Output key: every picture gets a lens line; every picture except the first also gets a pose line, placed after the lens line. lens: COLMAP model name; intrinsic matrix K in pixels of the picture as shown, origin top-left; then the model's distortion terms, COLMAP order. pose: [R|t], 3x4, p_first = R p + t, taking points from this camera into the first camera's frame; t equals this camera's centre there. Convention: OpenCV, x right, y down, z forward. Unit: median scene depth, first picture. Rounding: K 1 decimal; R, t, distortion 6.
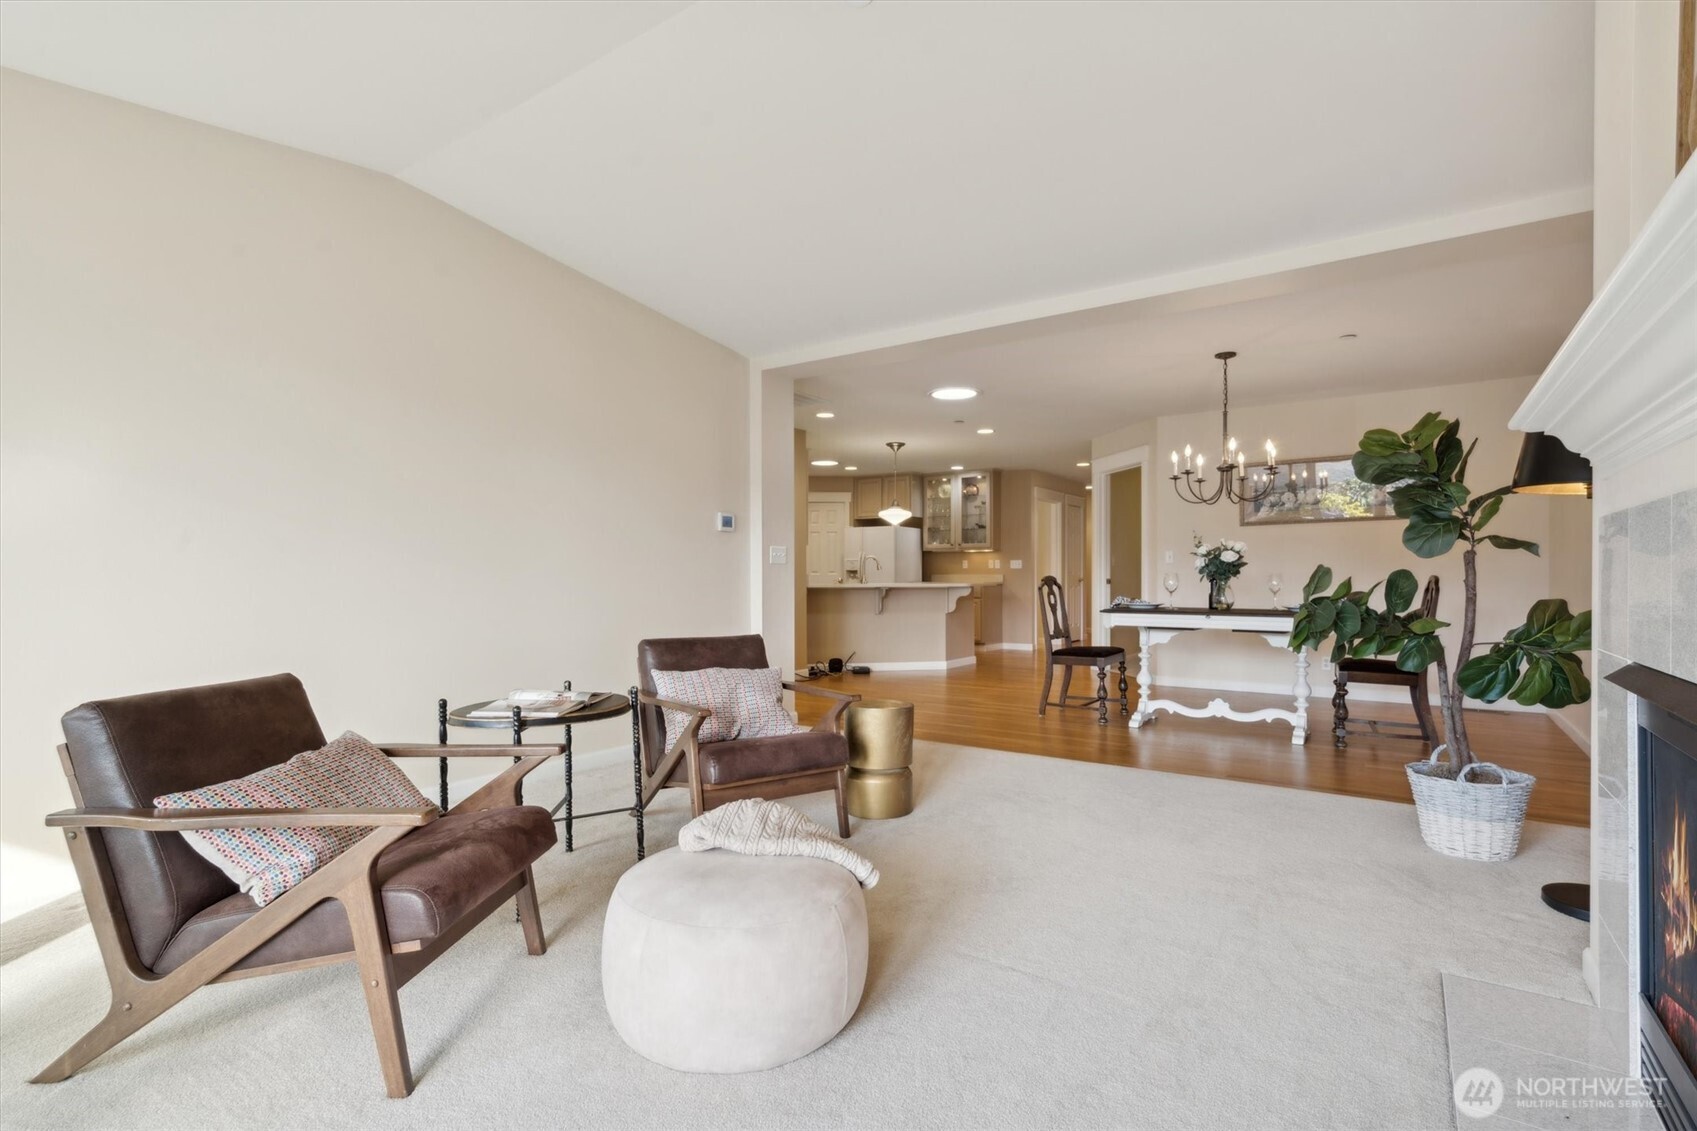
lens RADIAL K [[810.4, 0, 863.3], [0, 810.4, 578.4], [0, 0, 1]] dist [0.012779, 0.000426]
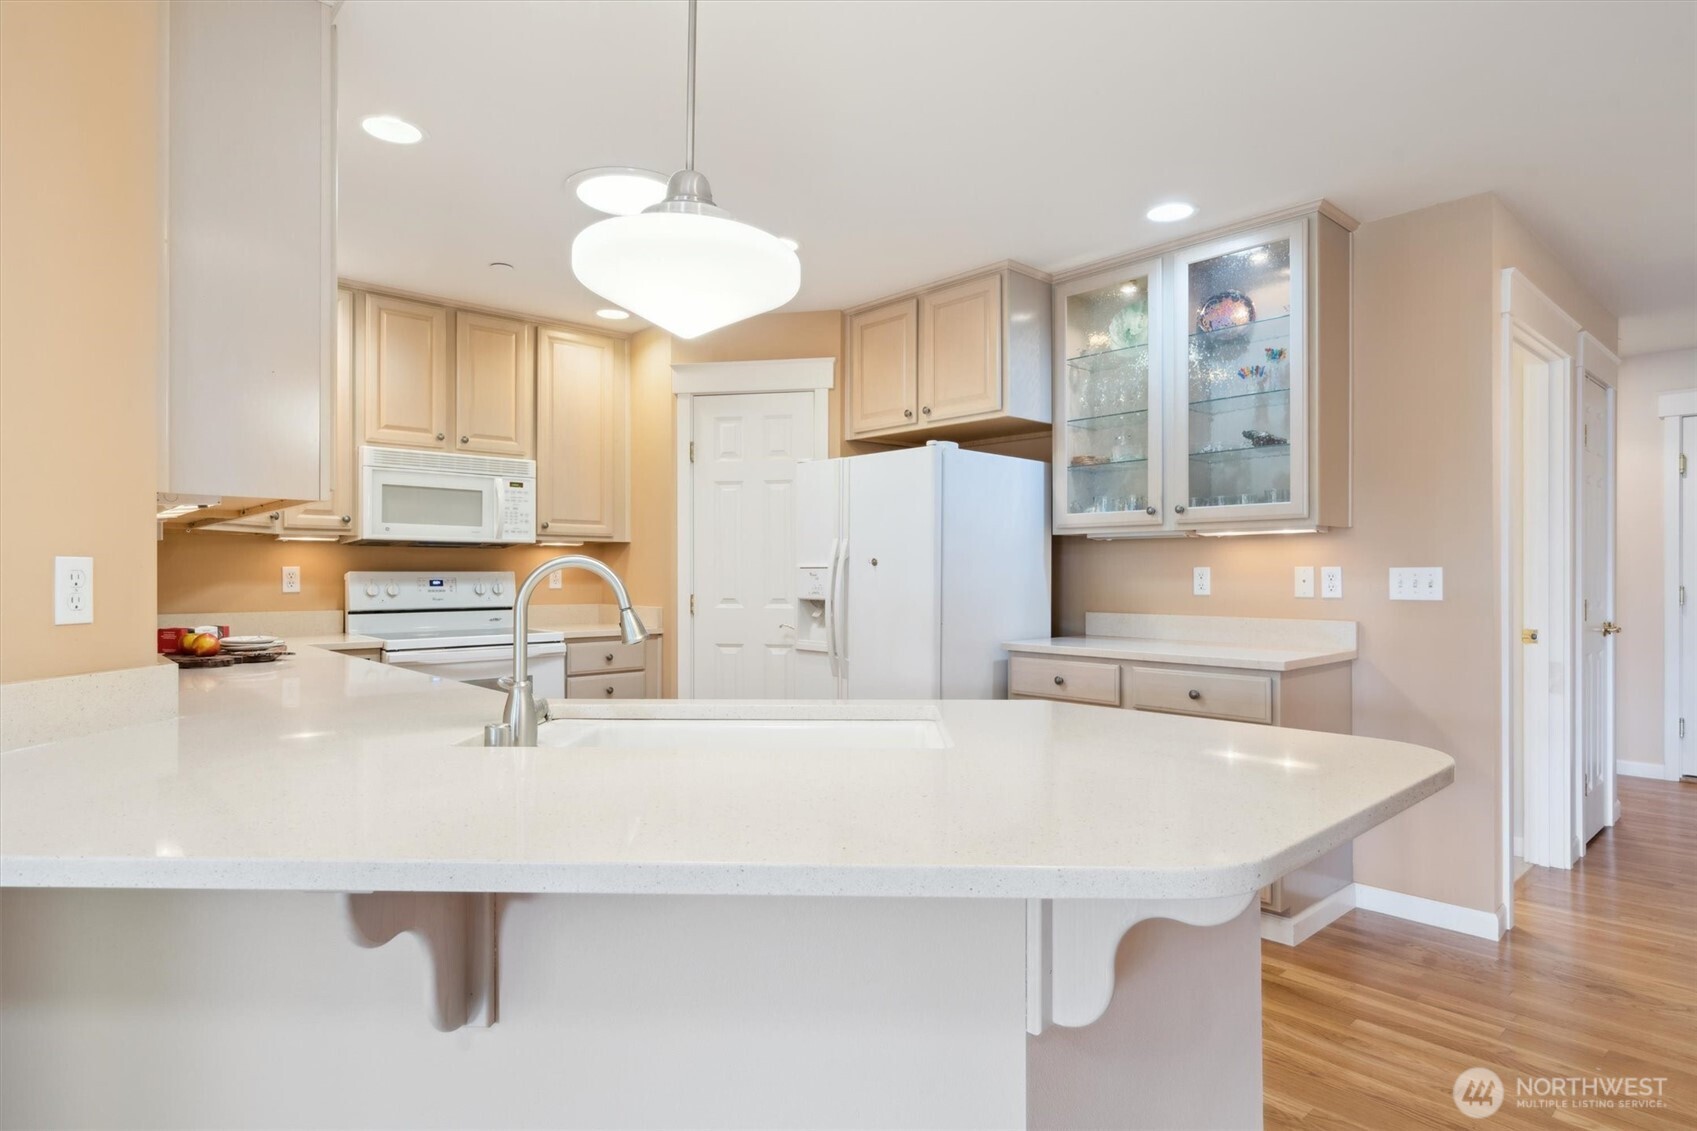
lens RADIAL K [[935.3, 0, 847.7], [0, 935.3, 567.1], [0, 0, 1]] dist [0.004600, -0.000425]
pose [[0.972019, 0.000337, -0.234900, 0.138737], [-0.002710, 0.999948, -0.009780, -0.032080], [0.234885, 0.010143, 0.971970, 1.104114]]
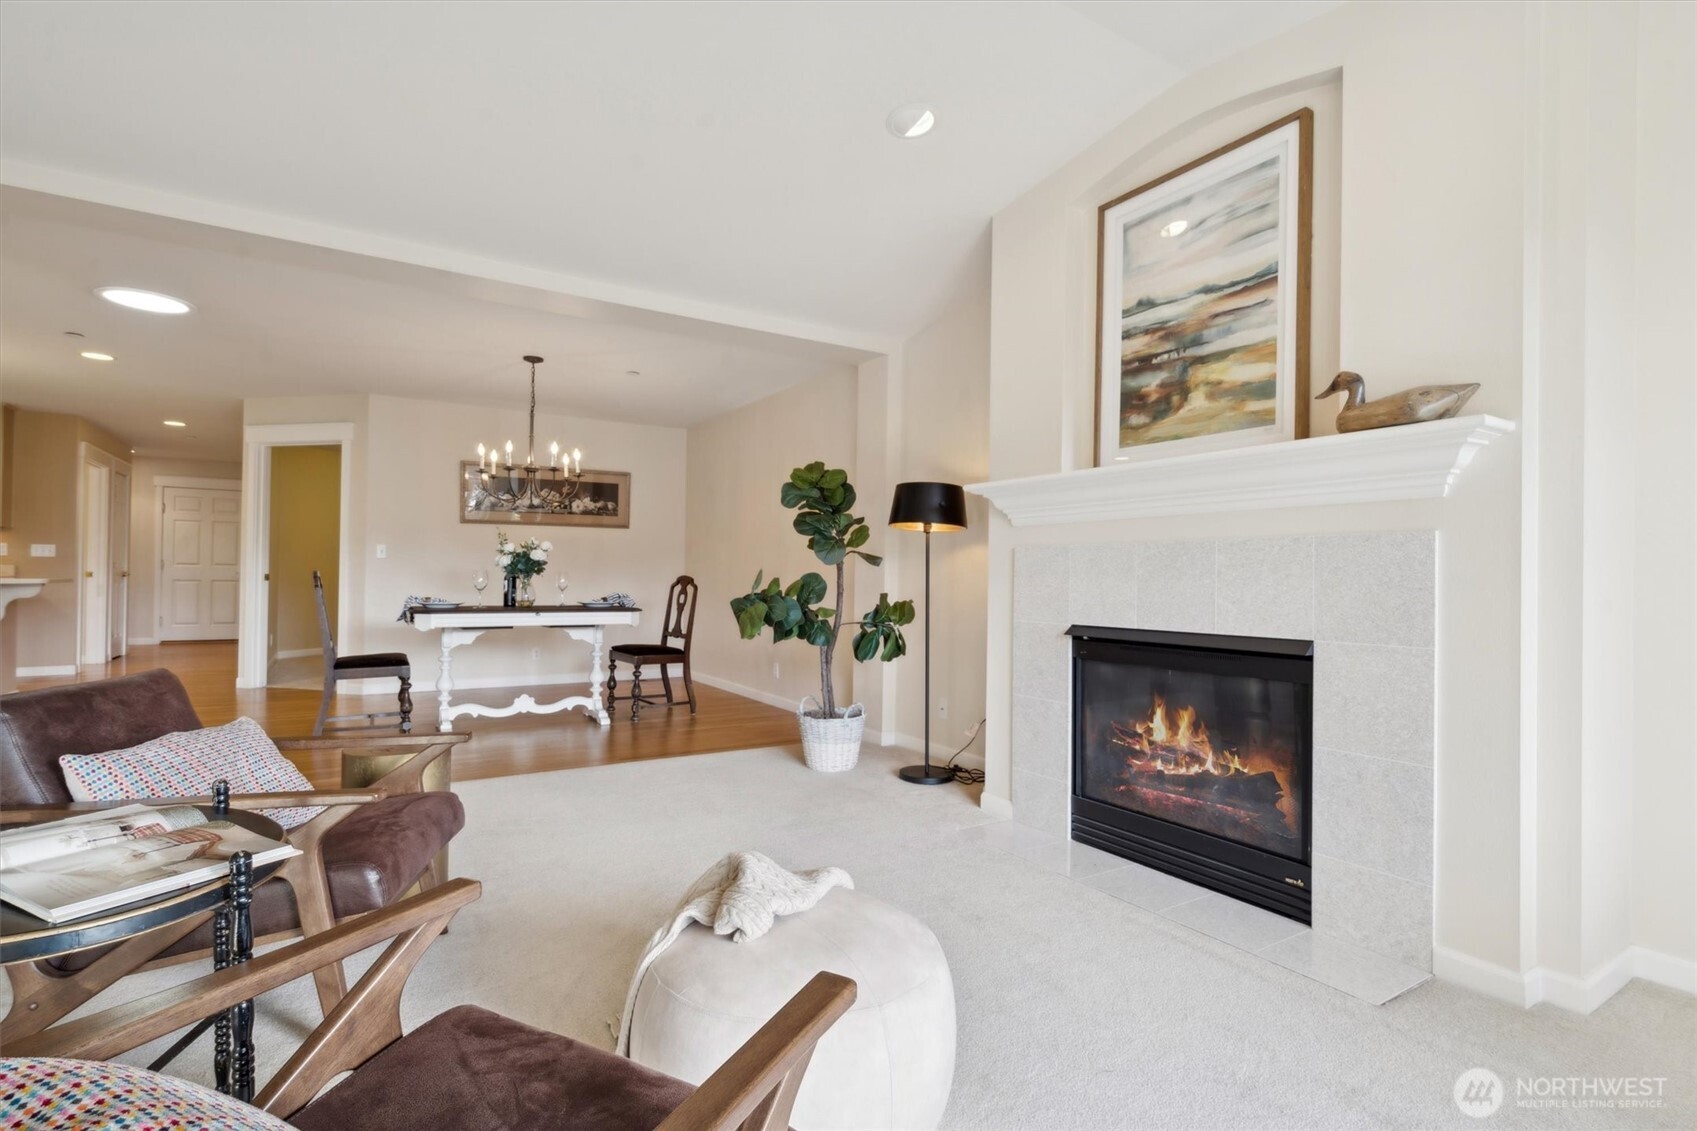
lens RADIAL K [[810.4, 0, 838.9], [0, 810.4, 570.2], [0, 0, 1]] dist [0.012779, 0.000426]
pose [[0.423384, 0.013950, 0.905843, -0.249269], [-0.009614, 0.999894, -0.010905, -0.000083], [-0.905899, -0.004092, 0.423473, 0.168296]]
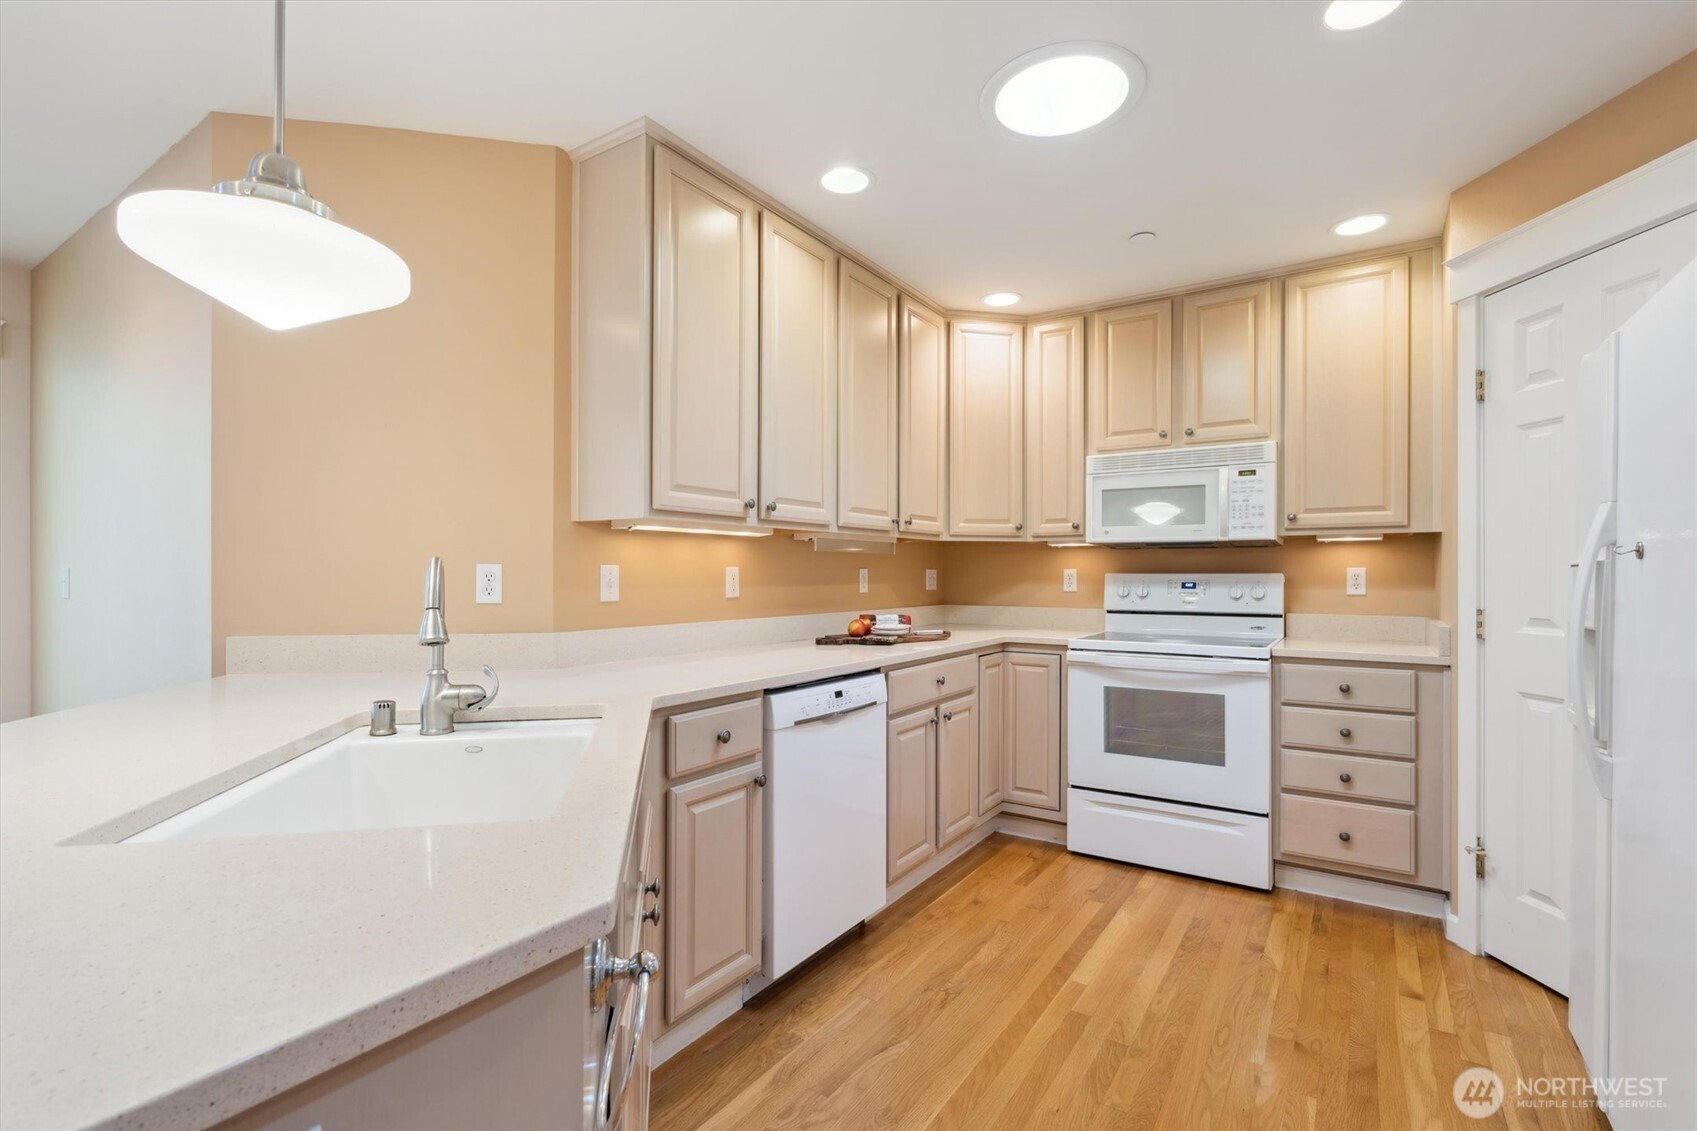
lens RADIAL K [[787.5, 0, 859.6], [0, 787.5, 566.7], [0, 0, 1]] dist [0.002133, -0.000015]
pose [[-0.003946, -0.008594, -0.999955, 0.227606], [-0.005665, 0.999947, -0.008571, -0.033254], [0.999976, 0.005631, -0.003995, 1.424295]]
